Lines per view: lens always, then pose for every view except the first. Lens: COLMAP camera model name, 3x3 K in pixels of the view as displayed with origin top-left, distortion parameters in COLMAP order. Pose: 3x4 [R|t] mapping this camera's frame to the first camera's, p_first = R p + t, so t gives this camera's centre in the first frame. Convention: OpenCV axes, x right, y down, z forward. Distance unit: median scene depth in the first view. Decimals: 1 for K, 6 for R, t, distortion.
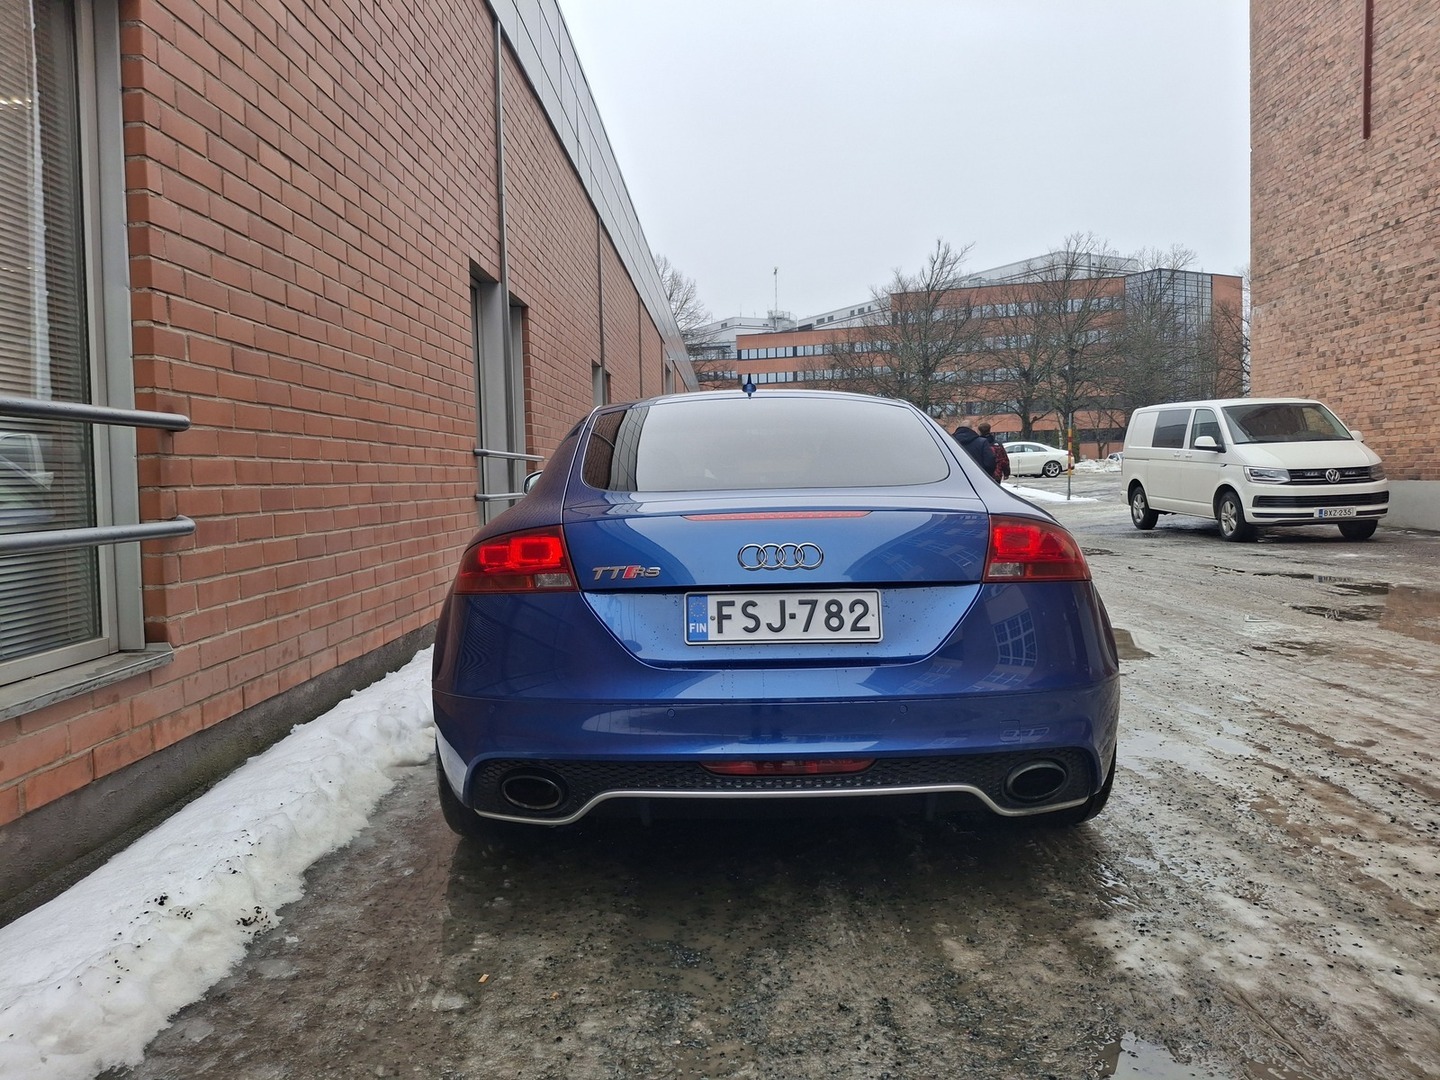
lens RADIAL K [[1057.5, 0, 720.0], [0, 1057.5, 540.0], [0, 0, 1]] dist [0.064171, -0.150599]
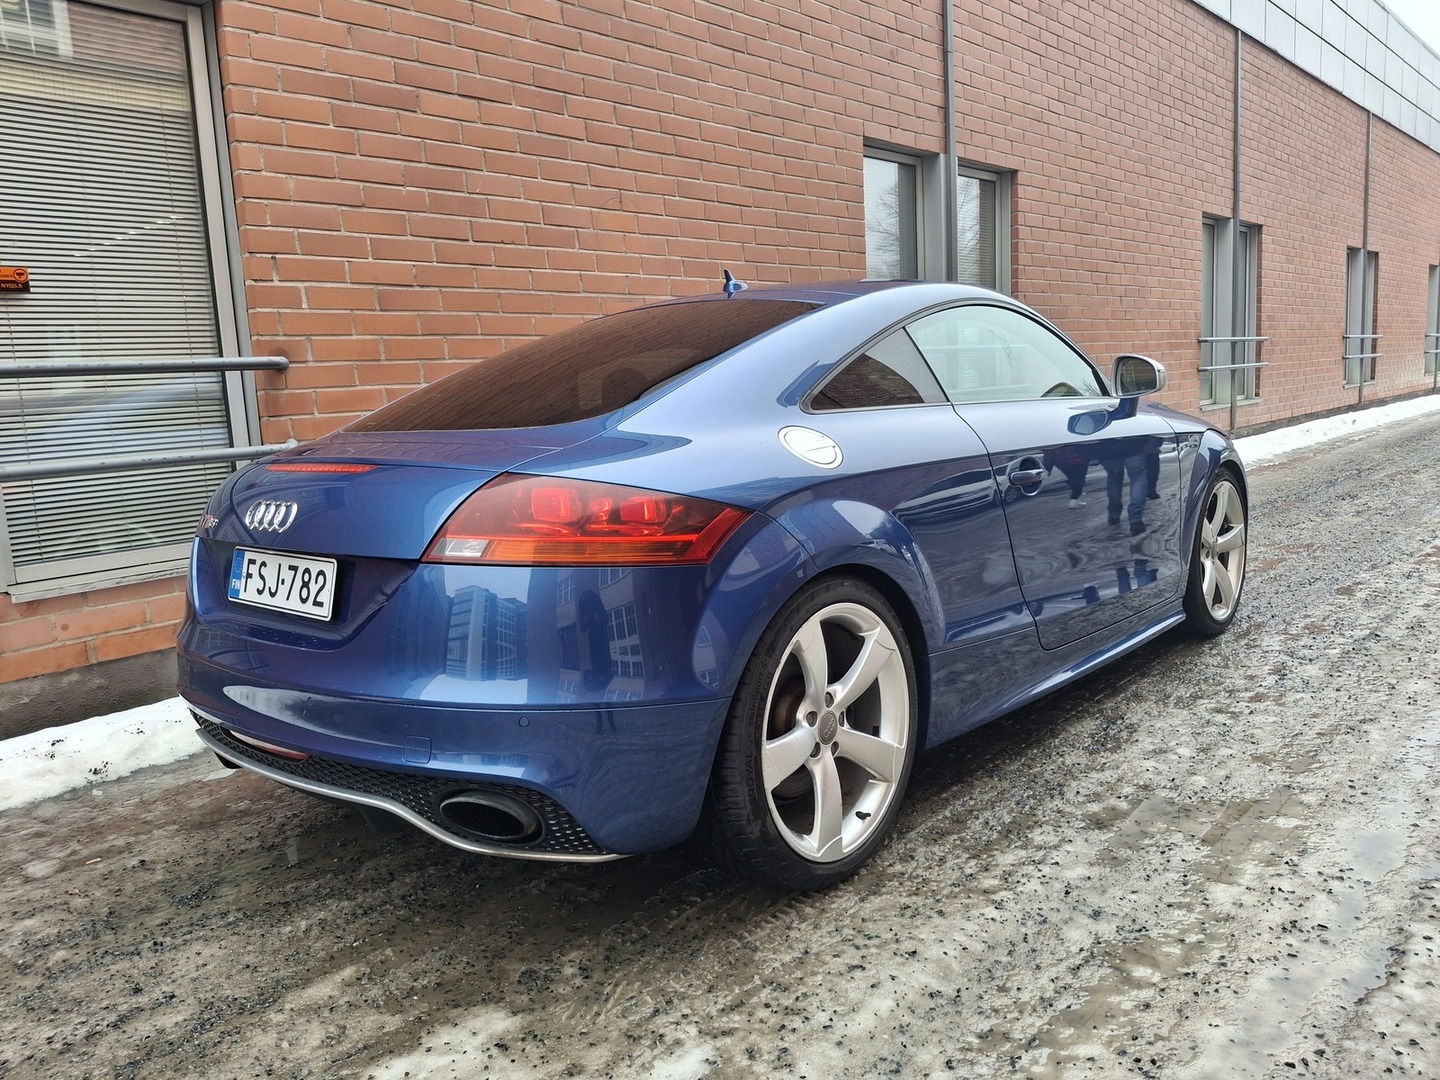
lens RADIAL K [[1068.4, 0, 720.0], [0, 1068.4, 540.0], [0, 0, 1]] dist [0.055584, -0.111635]
pose [[0.747789, 0.077385, -0.659411, 0.963379], [-0.000024, 0.993187, 0.116528, -0.072437], [0.663936, -0.087123, 0.742696, 0.560283]]
